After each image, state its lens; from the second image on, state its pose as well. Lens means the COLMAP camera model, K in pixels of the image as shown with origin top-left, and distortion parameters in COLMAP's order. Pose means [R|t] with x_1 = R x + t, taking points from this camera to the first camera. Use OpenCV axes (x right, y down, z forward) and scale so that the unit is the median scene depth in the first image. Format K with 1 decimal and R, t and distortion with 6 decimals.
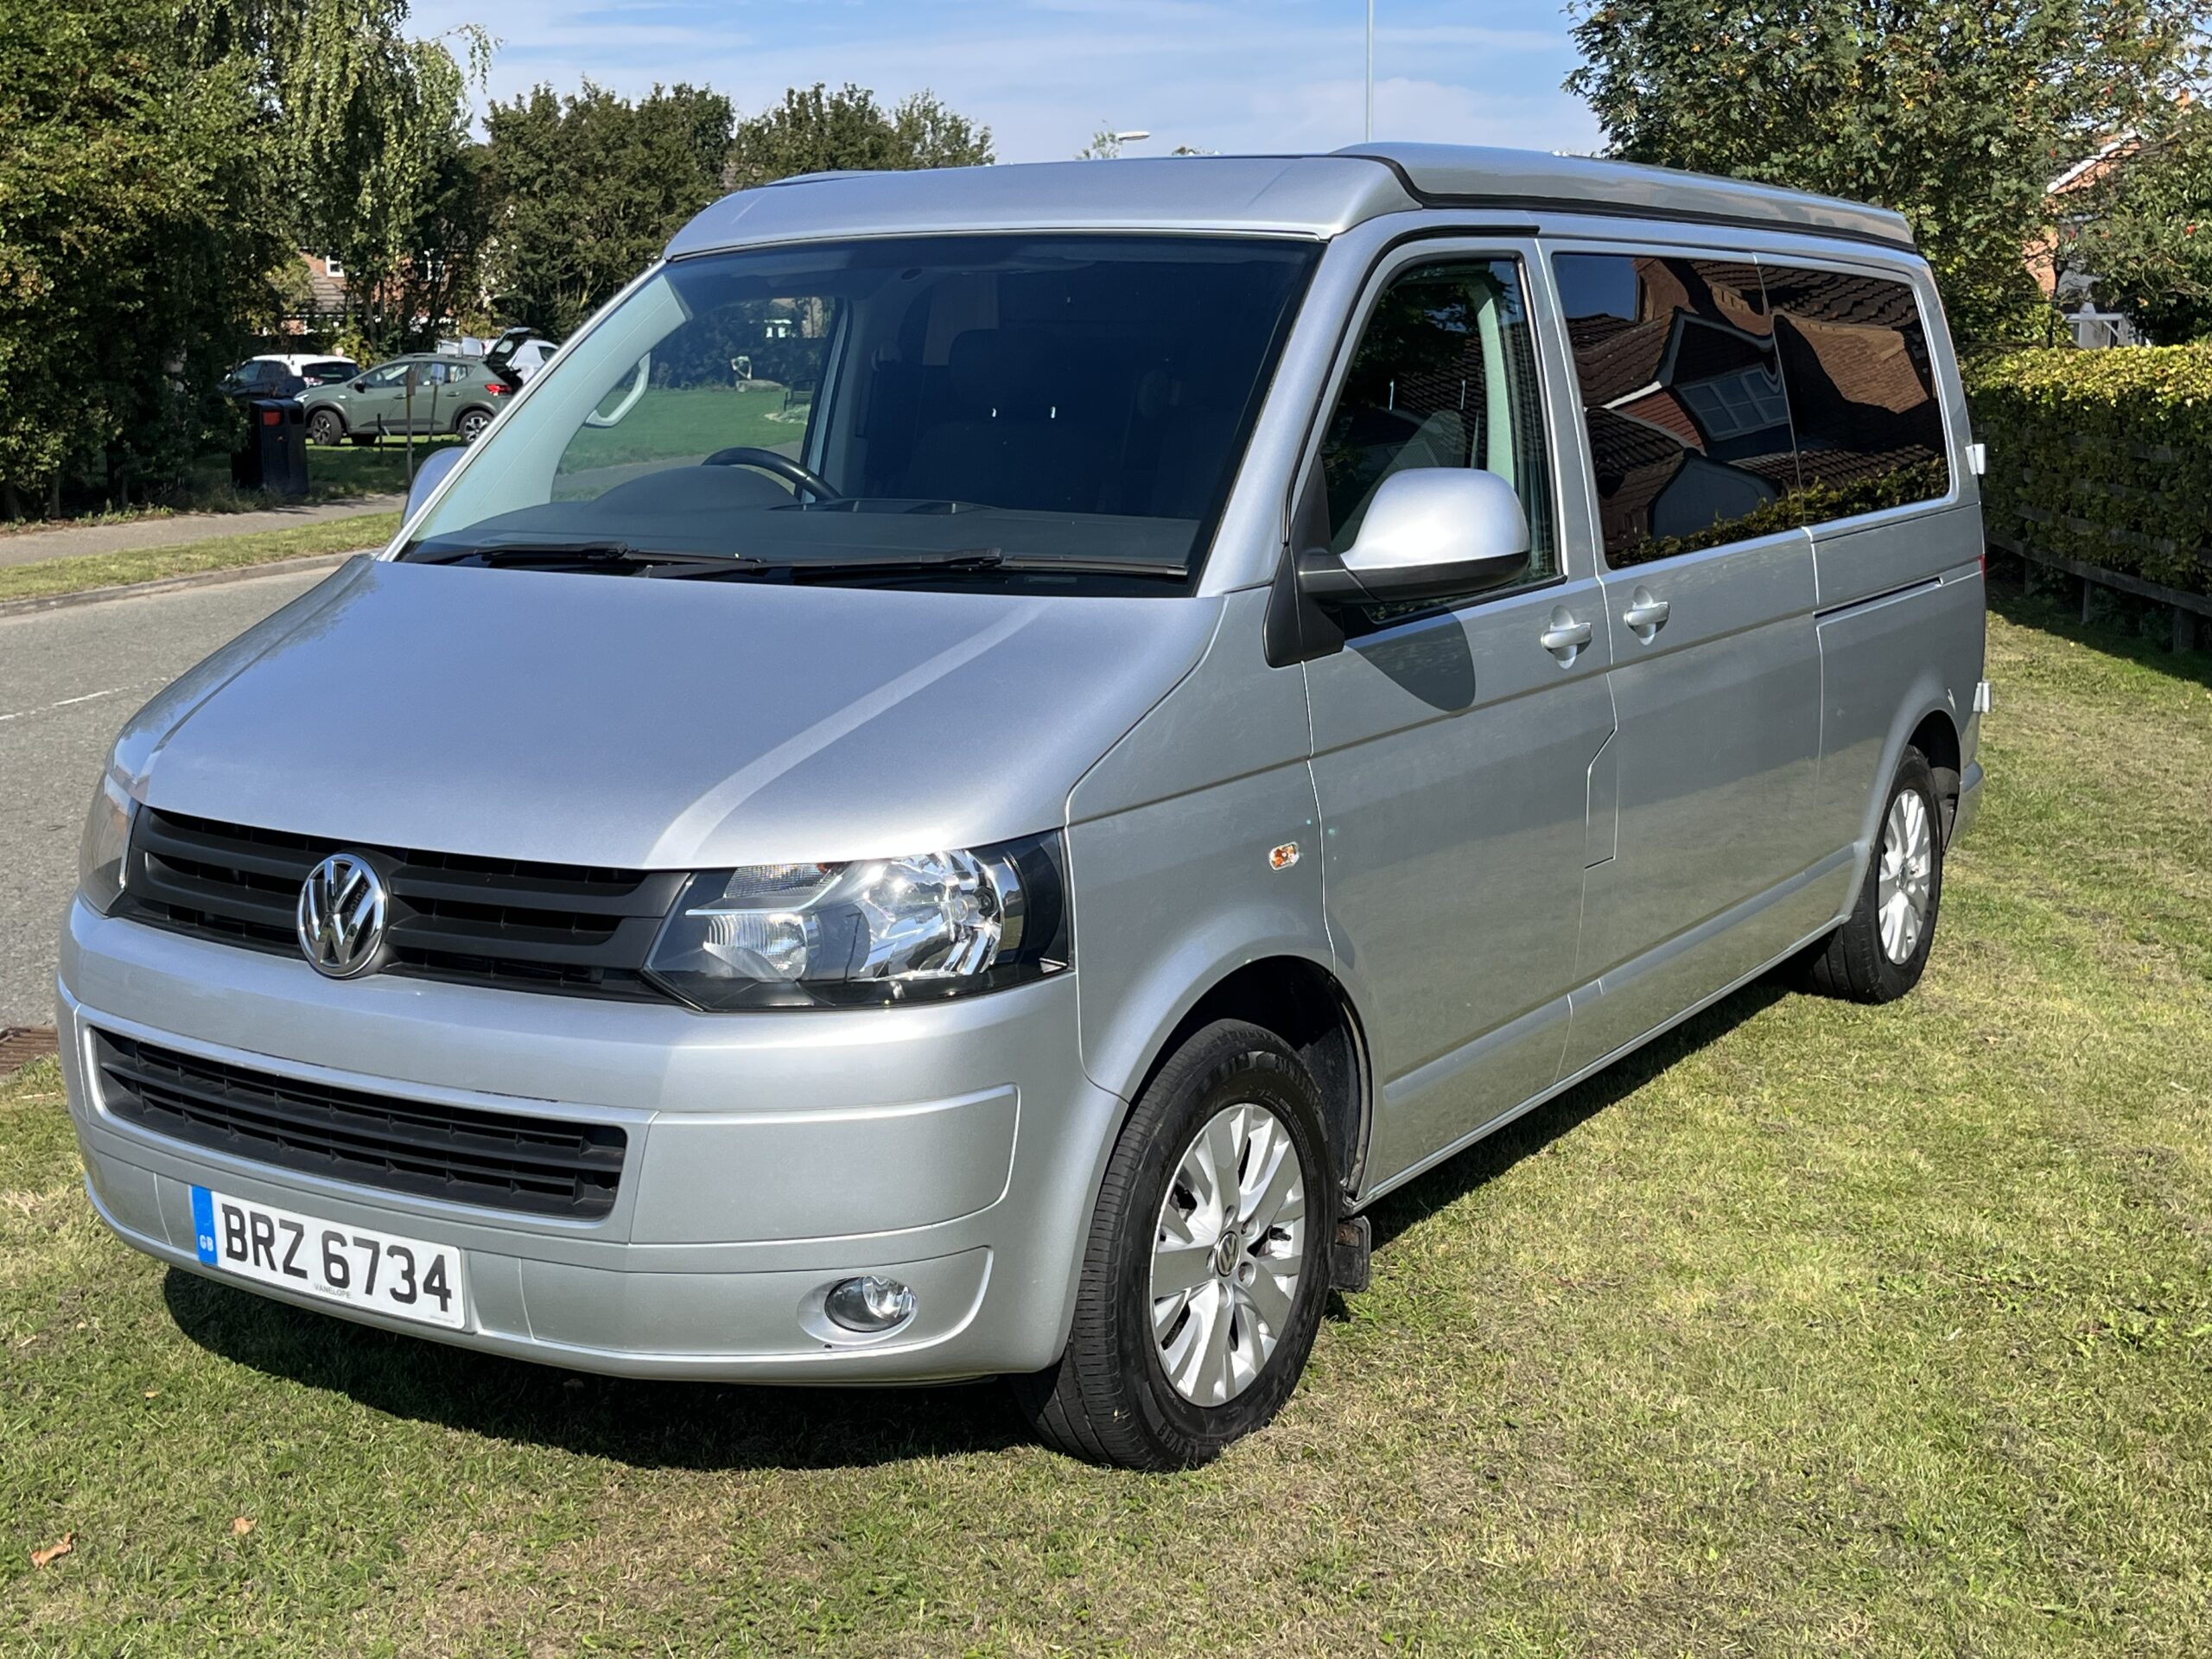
lens RADIAL K [[2657.6, 0, 1095.8], [0, 2657.6, 837.8], [0, 0, 1]] dist [-0.002417, 0.000000]
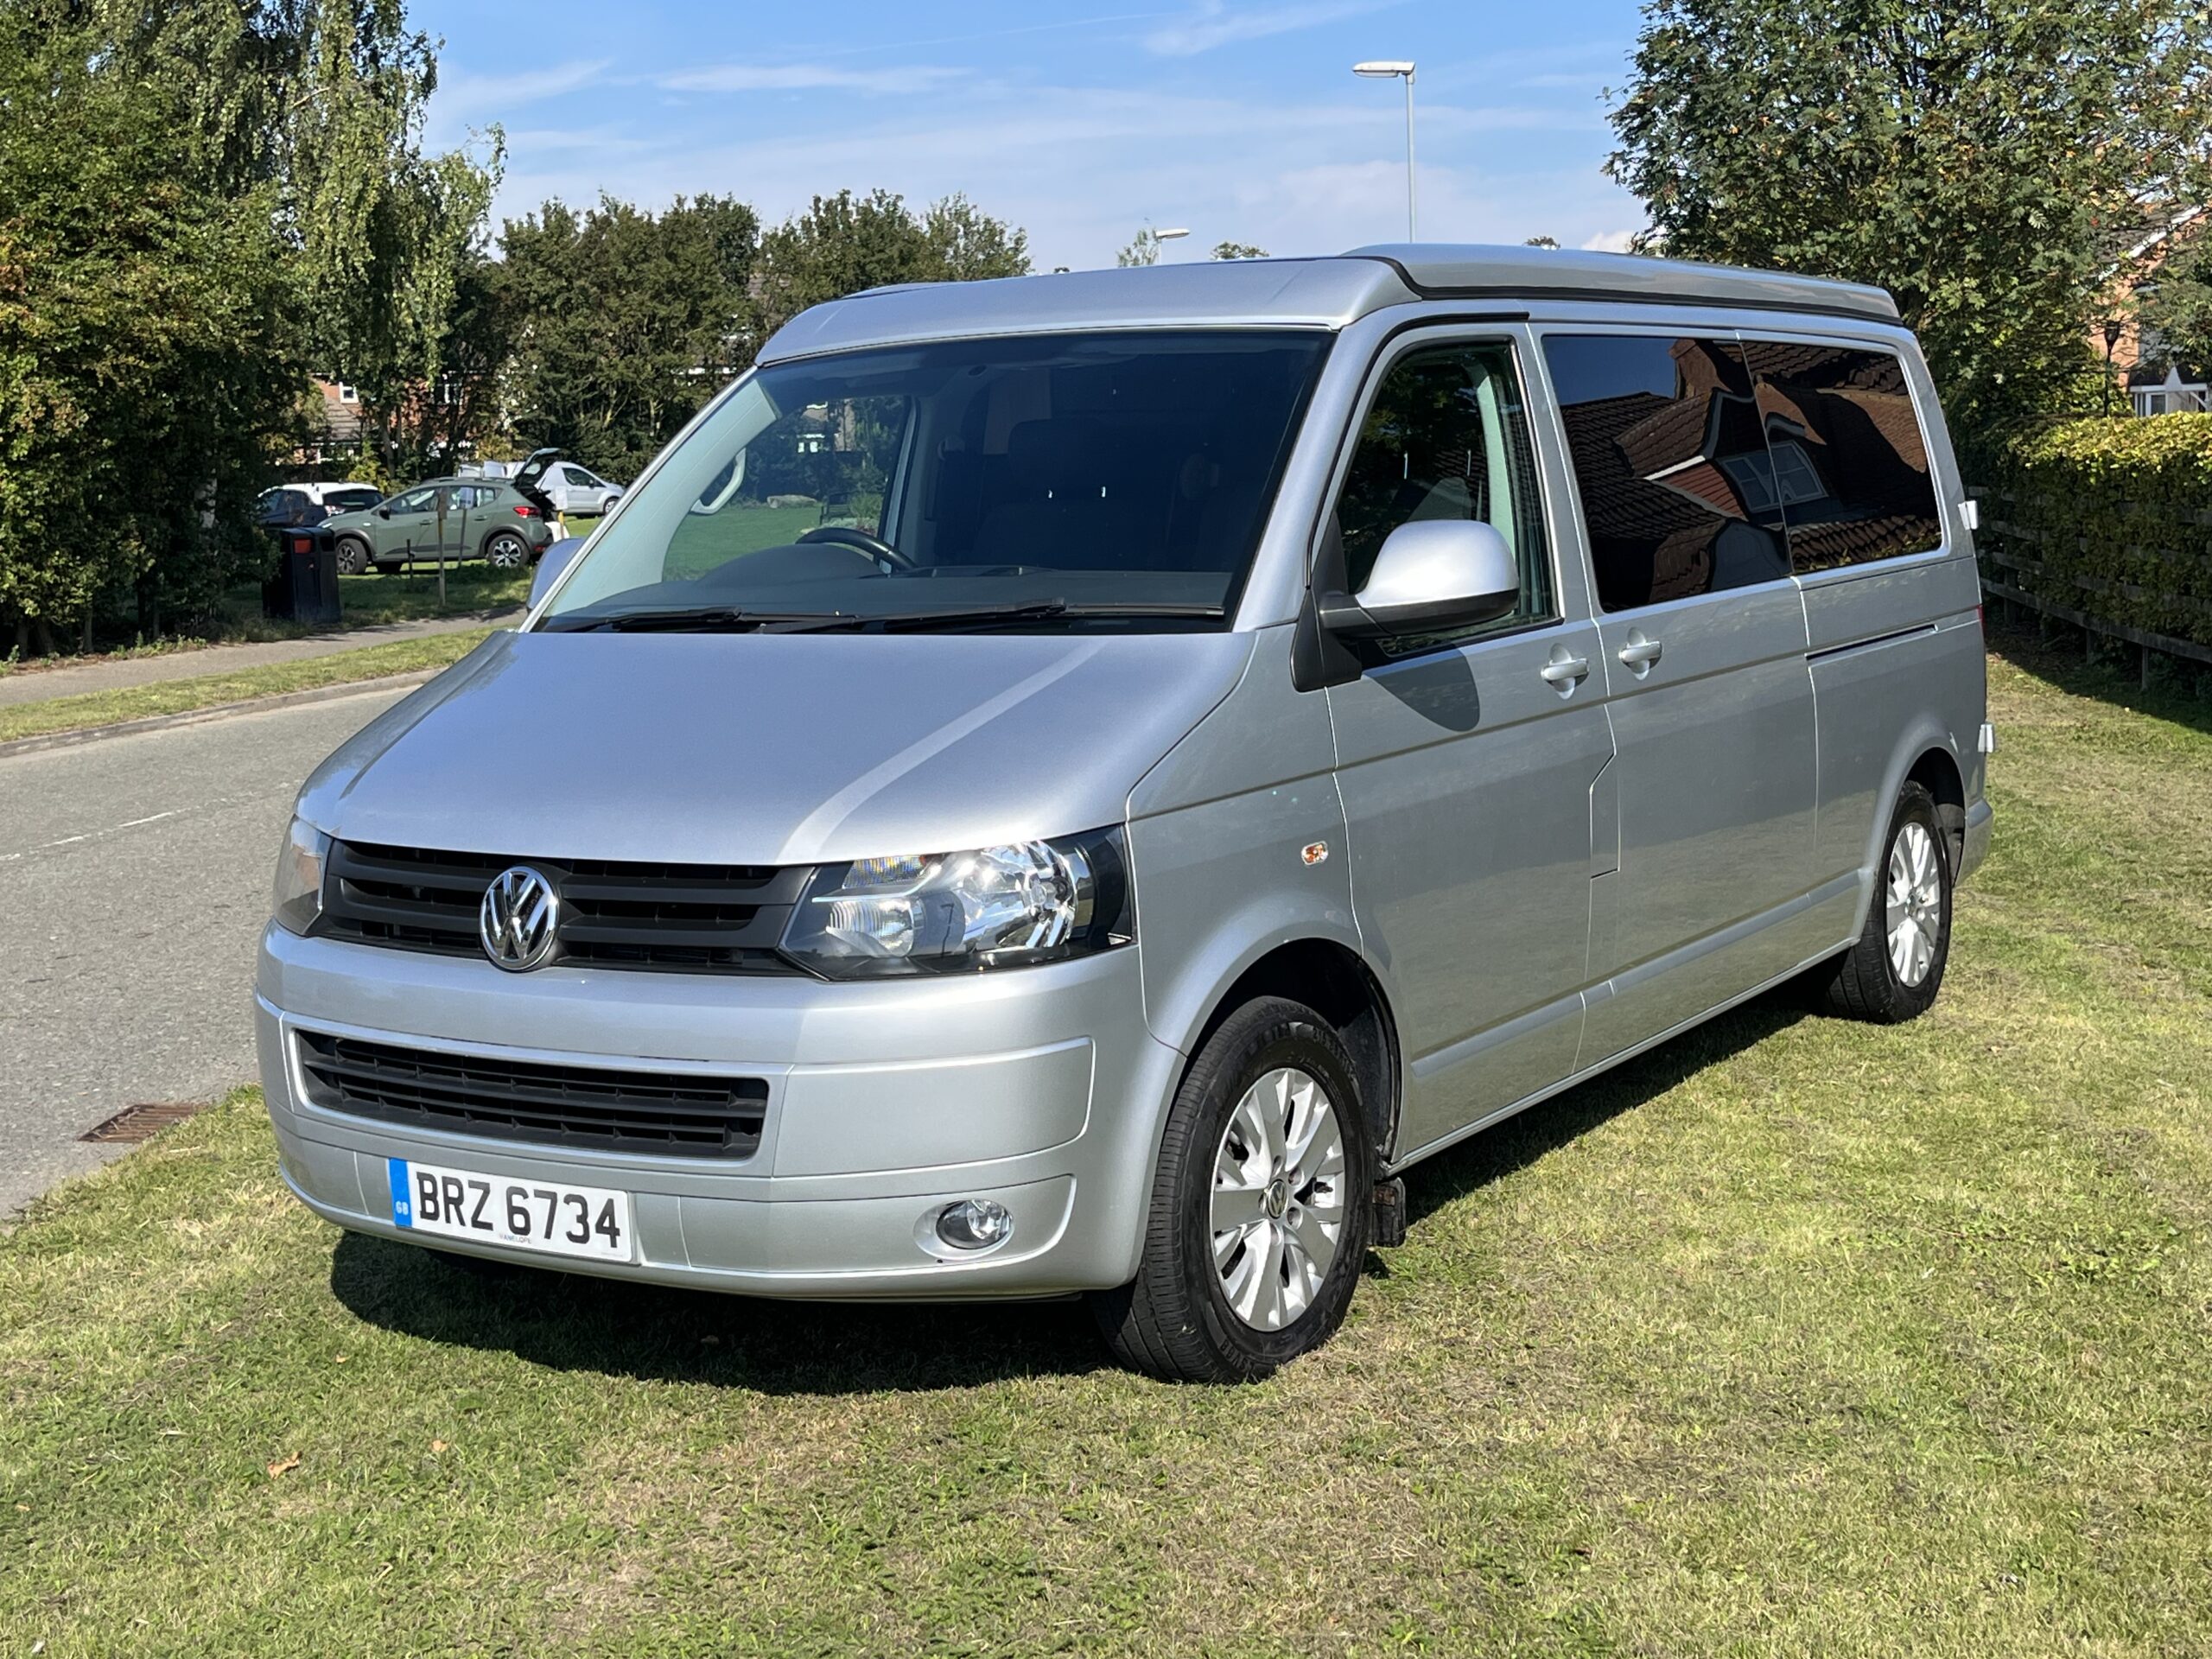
lens RADIAL K [[2781.4, 0, 1115.3], [0, 2781.4, 820.8], [0, 0, 1]] dist [0.002105, 0.000000]
pose [[0.999491, -0.029316, -0.012579, -0.000666], [0.028644, 0.998305, -0.050656, 0.046459], [0.014043, 0.050270, 0.998637, -0.196964]]
